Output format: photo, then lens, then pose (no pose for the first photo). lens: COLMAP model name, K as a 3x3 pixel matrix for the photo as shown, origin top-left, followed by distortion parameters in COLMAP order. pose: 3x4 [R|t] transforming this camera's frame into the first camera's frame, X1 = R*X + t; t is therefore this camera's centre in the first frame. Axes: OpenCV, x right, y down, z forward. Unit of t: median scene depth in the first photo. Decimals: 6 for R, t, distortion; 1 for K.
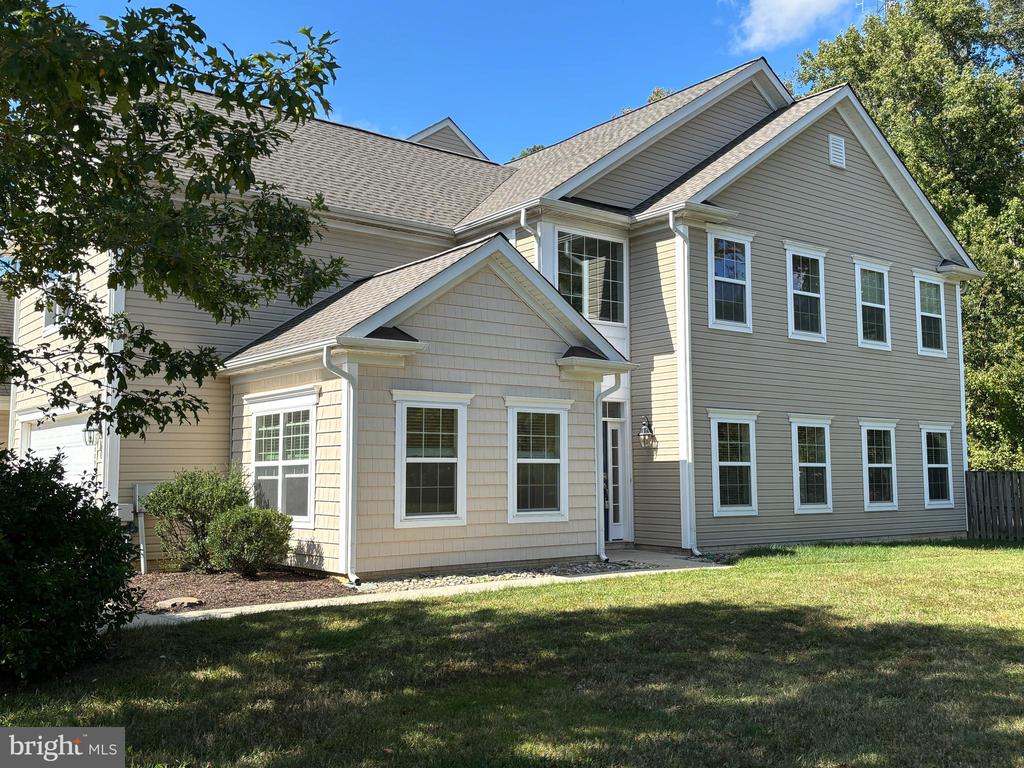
lens RADIAL K [[1005.0, 0, 512.0], [0, 1005.0, 384.0], [0, 0, 1]] dist [0.108066, -0.007592]
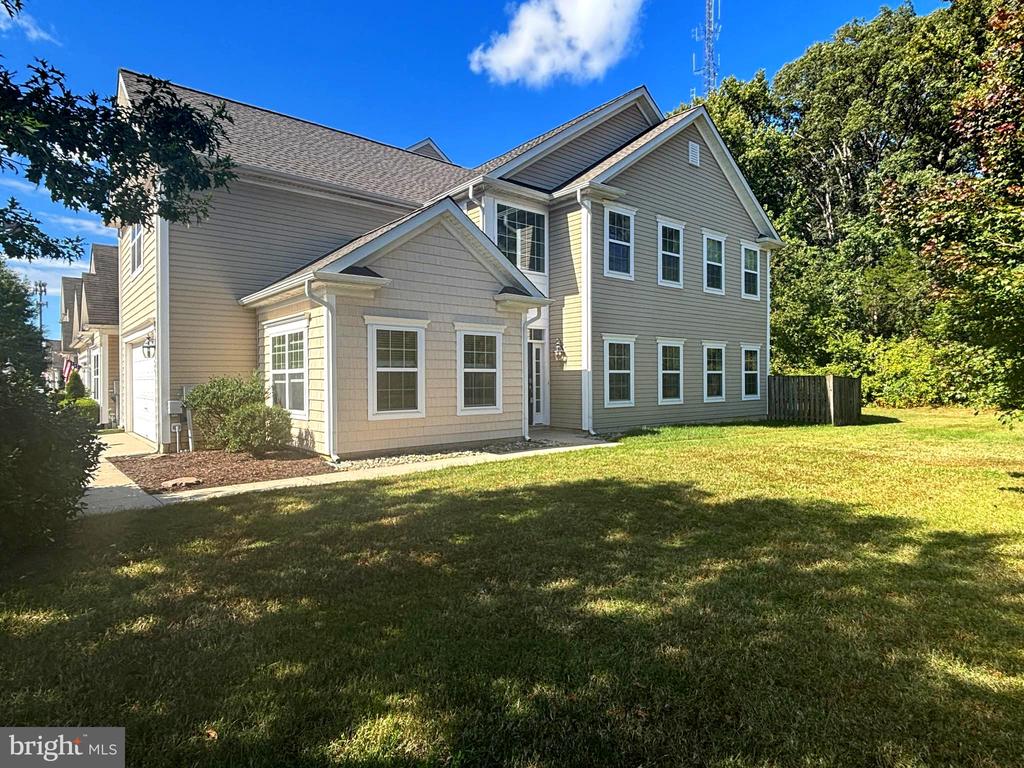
lens RADIAL K [[567.0, 0, 497.3], [0, 567.0, 384.6], [0, 0, 1]] dist [0.024893, -0.000585]
pose [[0.999856, -0.001341, 0.016941, 0.034027], [-0.000377, 0.994887, 0.100997, 0.016733], [-0.016990, -0.100989, 0.994742, 0.211995]]
